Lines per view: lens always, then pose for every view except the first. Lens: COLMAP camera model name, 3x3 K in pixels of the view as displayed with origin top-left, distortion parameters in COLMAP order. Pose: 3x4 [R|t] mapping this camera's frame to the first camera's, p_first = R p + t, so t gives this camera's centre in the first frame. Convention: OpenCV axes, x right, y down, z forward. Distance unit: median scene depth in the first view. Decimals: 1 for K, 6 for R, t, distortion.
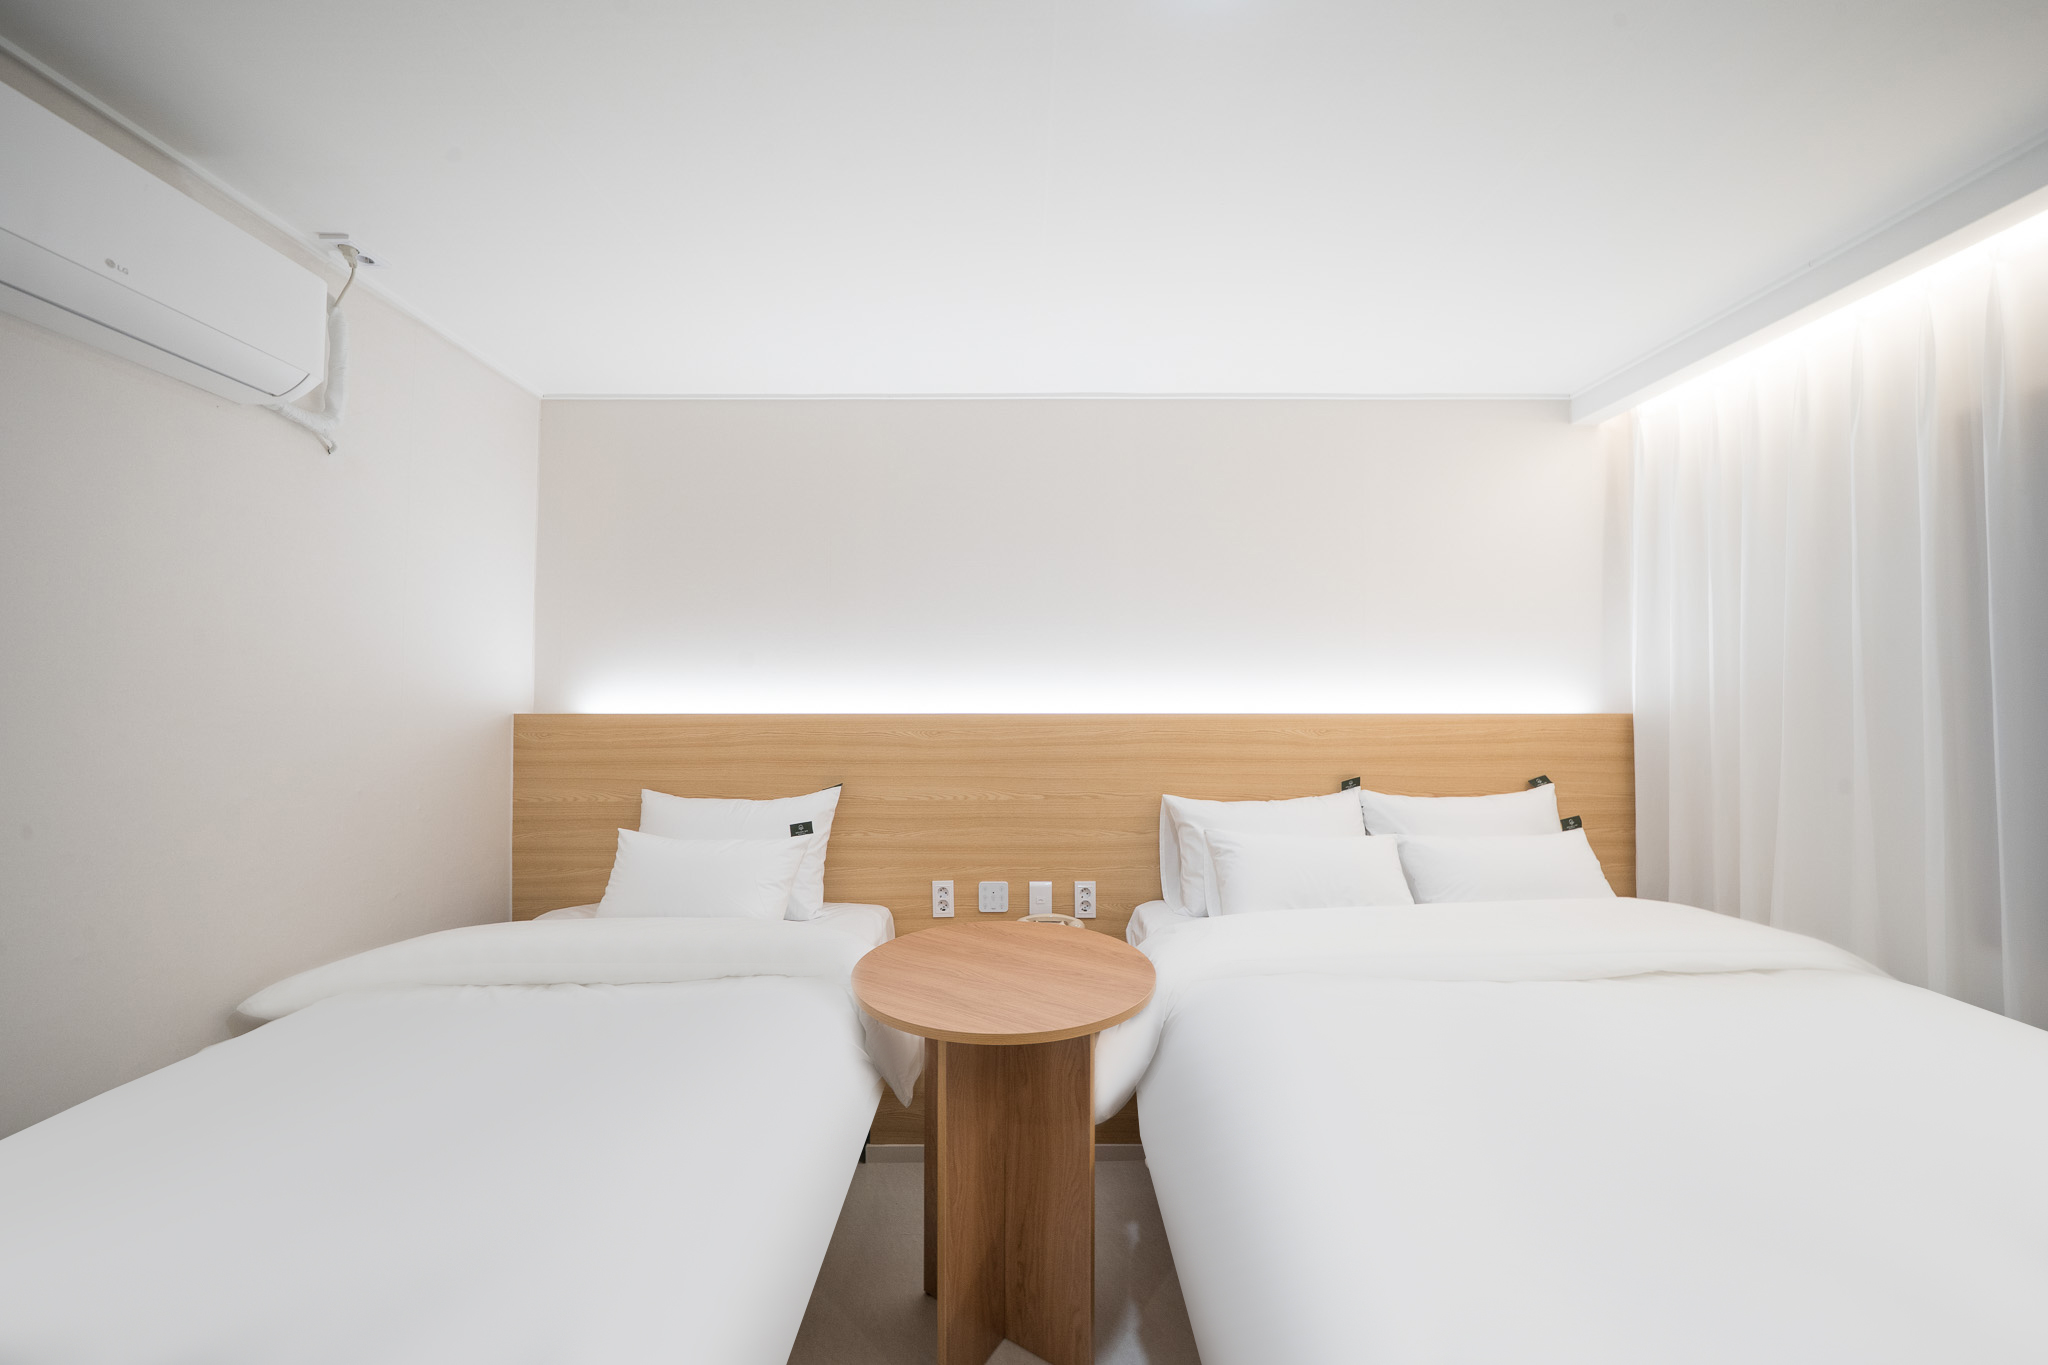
lens RADIAL K [[849.7, 0, 1036.0], [0, 849.7, 676.0], [0, 0, 1]] dist [0.002491, 0.000606]
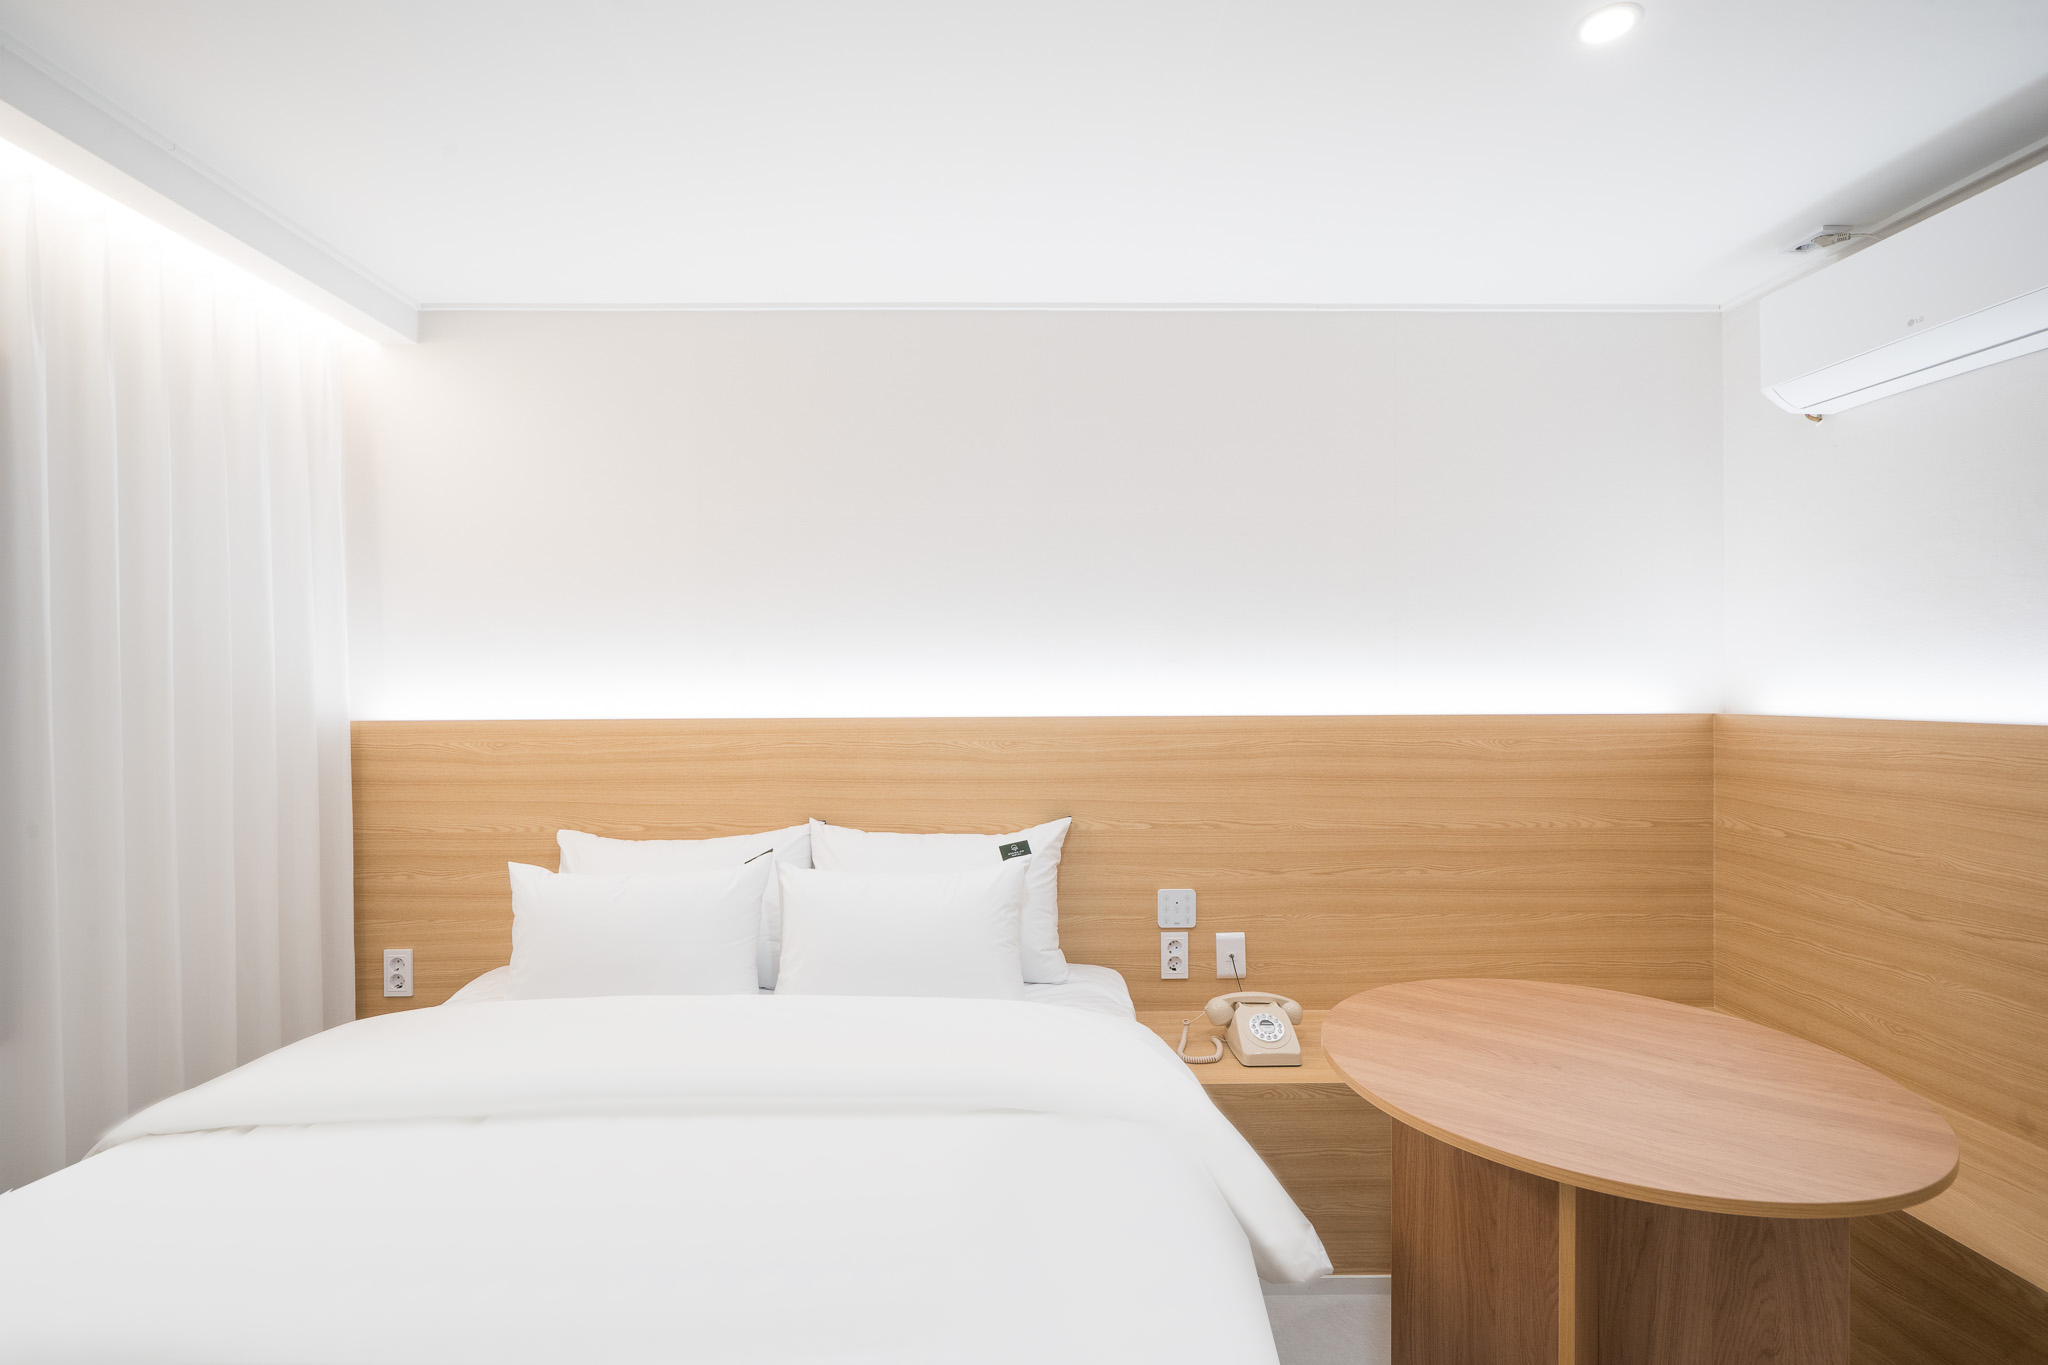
lens RADIAL K [[1084.6, 0, 1031.9], [0, 1084.6, 661.4], [0, 0, 1]] dist [0.016111, 0.001966]
pose [[0.999950, 0.001798, 0.009877, -0.103787], [-0.001707, 0.999957, -0.009118, 0.000409], [-0.009893, 0.009101, 0.999910, -0.000041]]
